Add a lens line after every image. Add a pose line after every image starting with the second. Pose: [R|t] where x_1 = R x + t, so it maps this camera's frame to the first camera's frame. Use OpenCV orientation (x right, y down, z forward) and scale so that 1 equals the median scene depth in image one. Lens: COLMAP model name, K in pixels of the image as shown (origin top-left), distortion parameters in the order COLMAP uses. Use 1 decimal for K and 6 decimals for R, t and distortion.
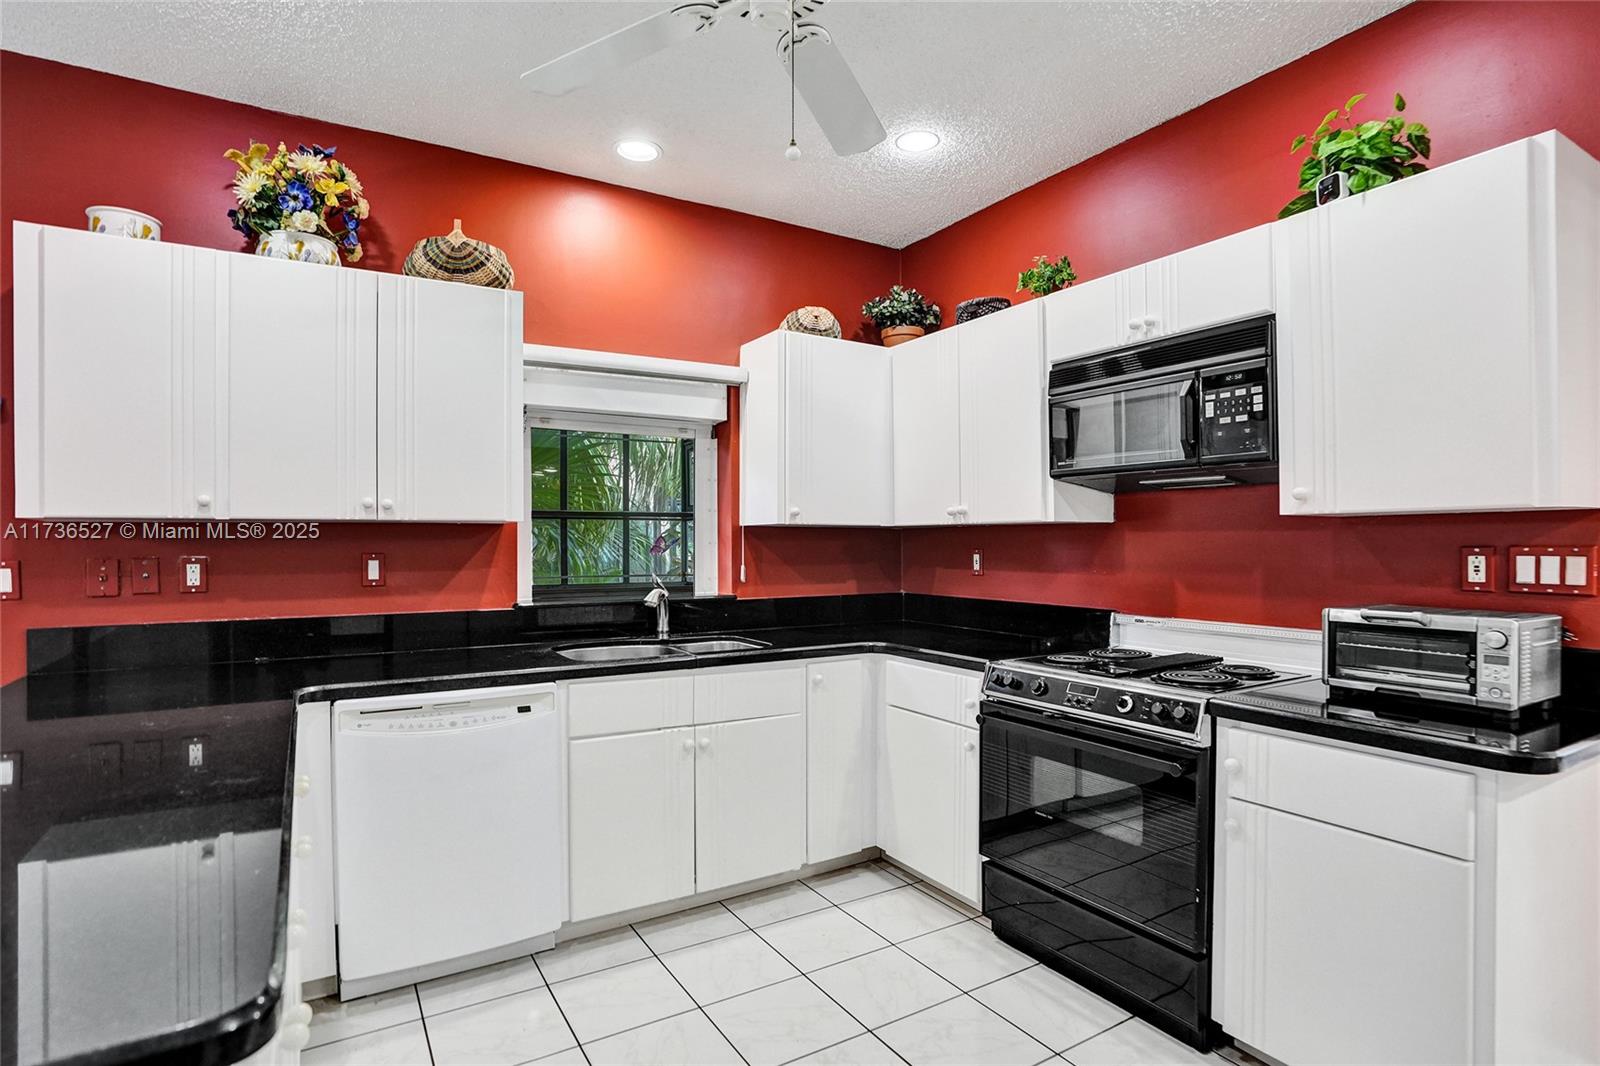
lens RADIAL K [[814.6, 0, 794.3], [0, 814.6, 540.4], [0, 0, 1]] dist [-0.067676, 0.025981]
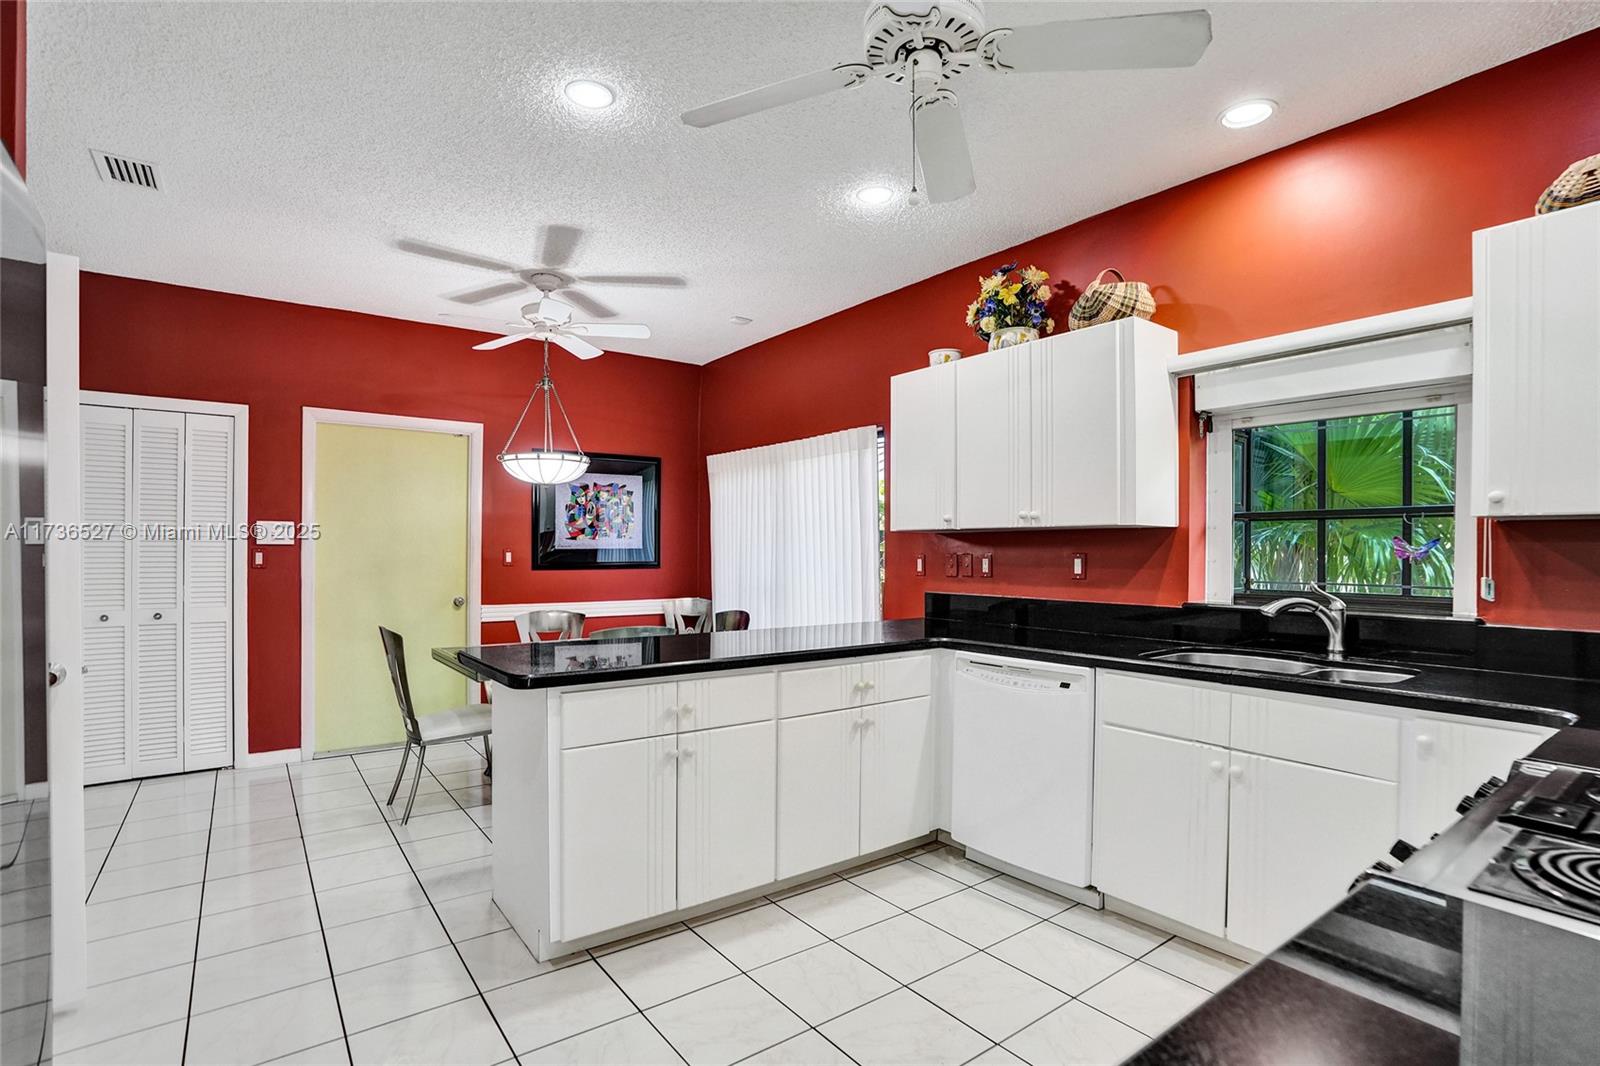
lens RADIAL K [[760.5, 0, 802.2], [0, 760.5, 548.9], [0, 0, 1]] dist [-0.070011, 0.026966]
pose [[0.107354, 0.001640, -0.994220, 0.634577], [-0.002894, 0.999995, 0.001337, 0.009085], [0.994217, 0.002733, 0.107358, 0.445713]]
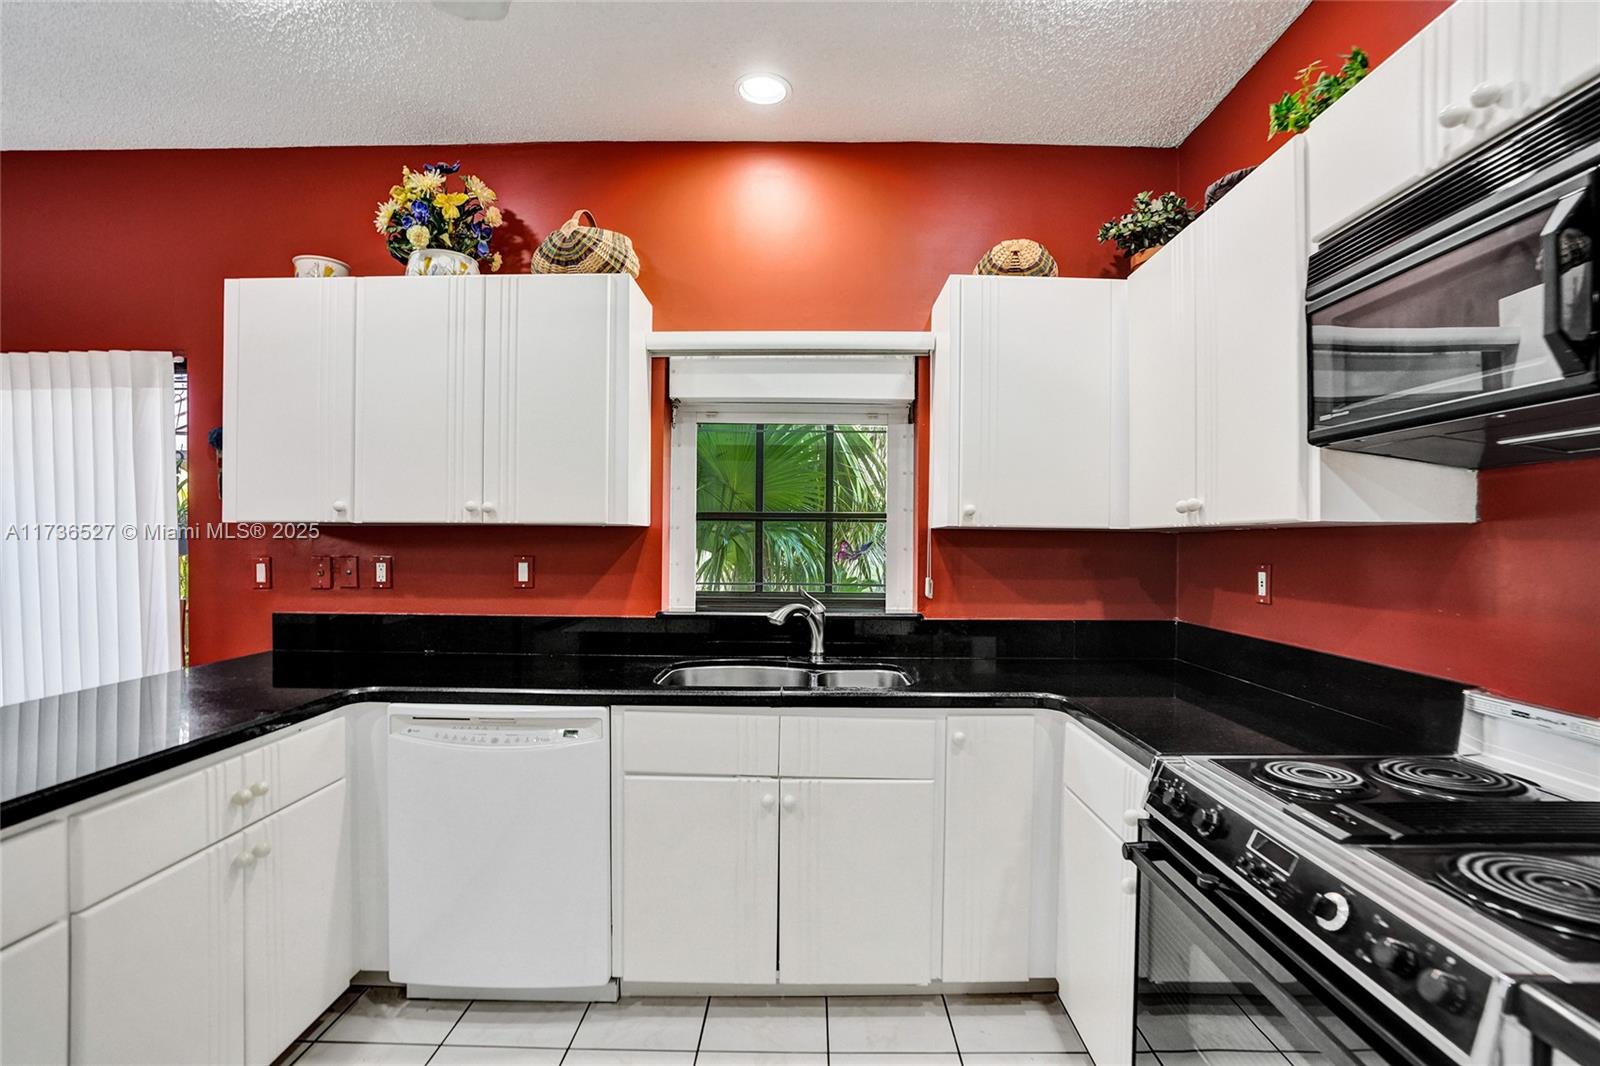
lens RADIAL K [[770.9, 0, 798.3], [0, 770.9, 545.6], [0, 0, 1]] dist [-0.069669, 0.028525]
pose [[0.852518, 0.011349, -0.522574, 0.286412], [-0.008528, 0.999933, 0.007805, -0.007532], [0.522628, -0.002197, 0.852558, 0.363621]]
